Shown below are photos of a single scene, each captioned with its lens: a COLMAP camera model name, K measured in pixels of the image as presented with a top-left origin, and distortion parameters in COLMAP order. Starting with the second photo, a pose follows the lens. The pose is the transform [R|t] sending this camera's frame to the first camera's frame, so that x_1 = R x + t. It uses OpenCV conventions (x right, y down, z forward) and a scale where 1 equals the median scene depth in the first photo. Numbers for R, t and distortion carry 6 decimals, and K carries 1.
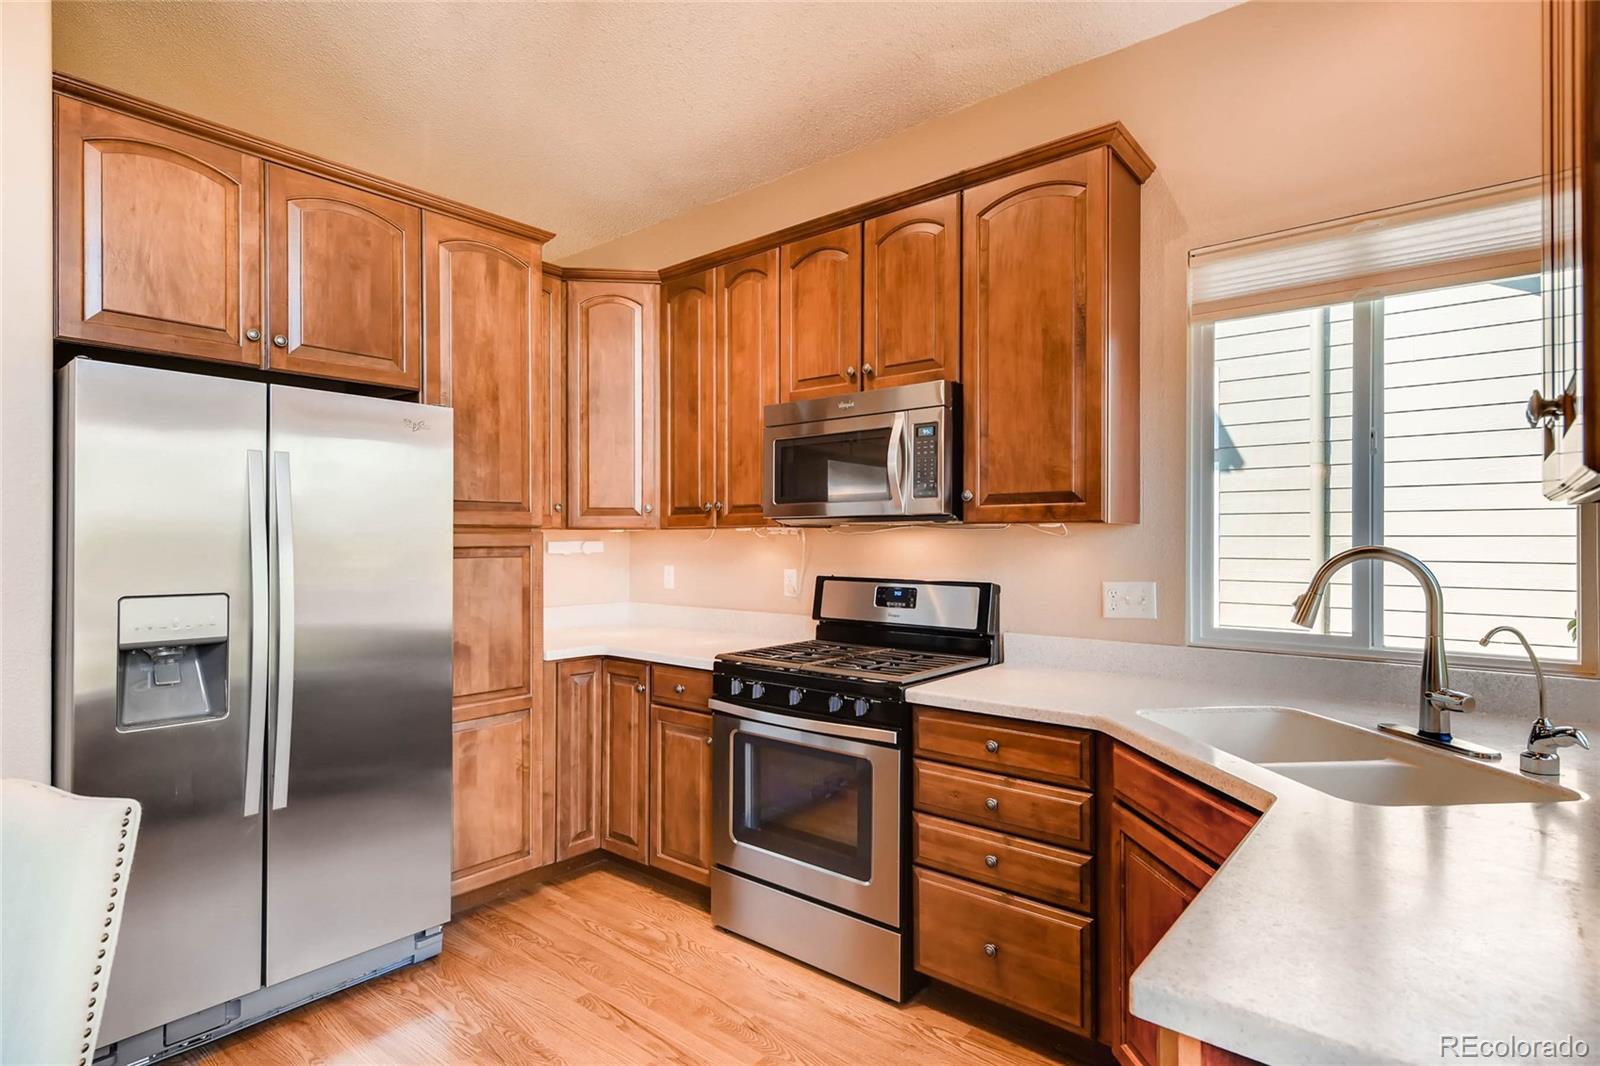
lens RADIAL K [[843.8, 0, 799.3], [0, 843.8, 540.5], [0, 0, 1]] dist [0.015751, -0.000617]
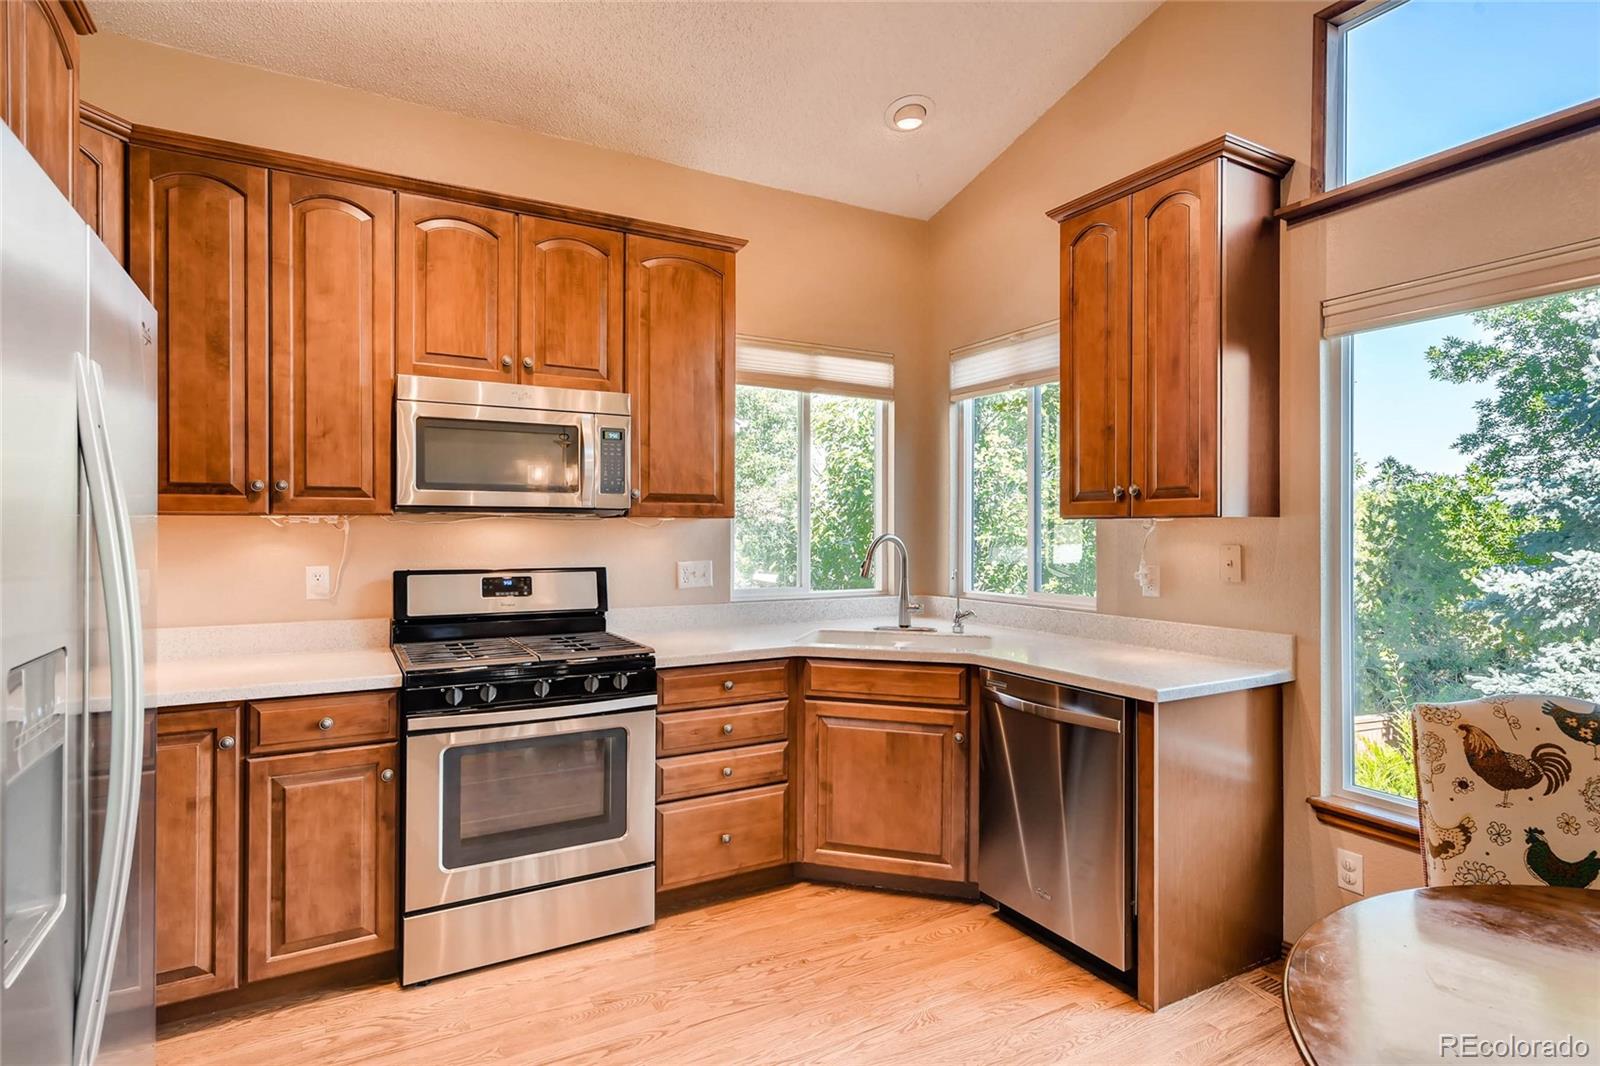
lens RADIAL K [[843.8, 0, 799.2], [0, 843.8, 528.3], [0, 0, 1]] dist [0.015751, -0.000617]
pose [[0.335960, 0.002302, 0.941873, -0.786462], [-0.001474, 0.999997, -0.001918, -0.001909], [-0.941875, -0.000744, 0.335962, 0.354945]]
